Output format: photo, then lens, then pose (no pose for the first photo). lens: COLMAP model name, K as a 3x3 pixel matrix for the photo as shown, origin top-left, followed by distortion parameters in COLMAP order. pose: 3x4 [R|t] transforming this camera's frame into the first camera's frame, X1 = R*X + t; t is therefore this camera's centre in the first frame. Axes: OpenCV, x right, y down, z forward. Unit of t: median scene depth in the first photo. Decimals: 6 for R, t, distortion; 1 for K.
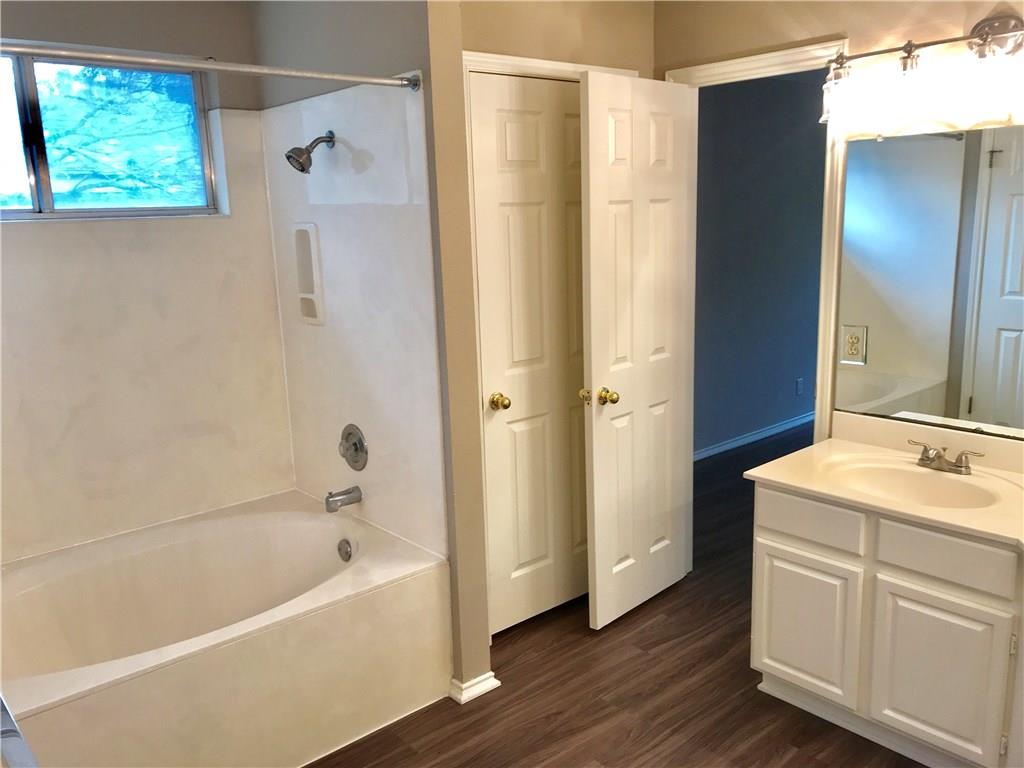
lens RADIAL K [[831.4, 0, 522.3], [0, 831.4, 383.9], [0, 0, 1]] dist [0.078166, -0.087163]
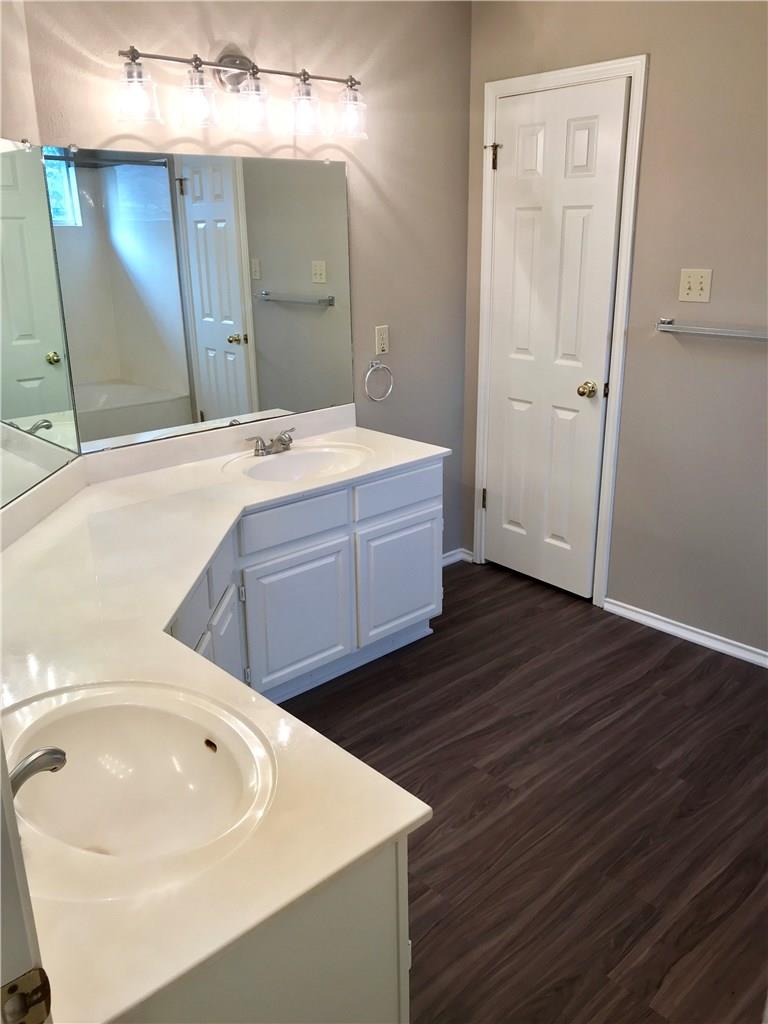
lens RADIAL K [[834.7, 0, 385.0], [0, 834.7, 510.8], [0, 0, 1]] dist [0.053140, -0.082119]
pose [[-0.016060, -0.292982, 0.955983, -0.603639], [0.213974, 0.932950, 0.289517, -0.121291], [-0.976707, 0.209205, 0.047708, 0.739708]]
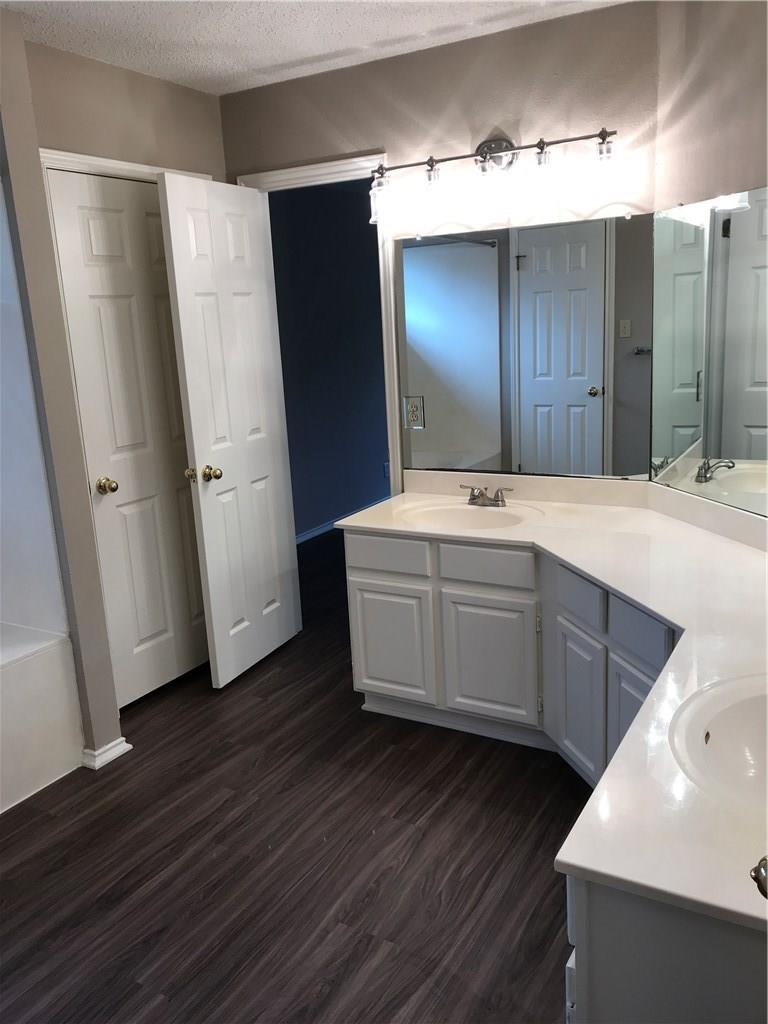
lens RADIAL K [[837.0, 0, 385.7], [0, 837.0, 515.7], [0, 0, 1]] dist [0.057925, -0.102228]
pose [[0.950974, -0.087868, 0.296527, -0.011809], [0.082679, 0.996124, 0.030020, 0.060242], [-0.298015, -0.004032, 0.954553, -0.126814]]
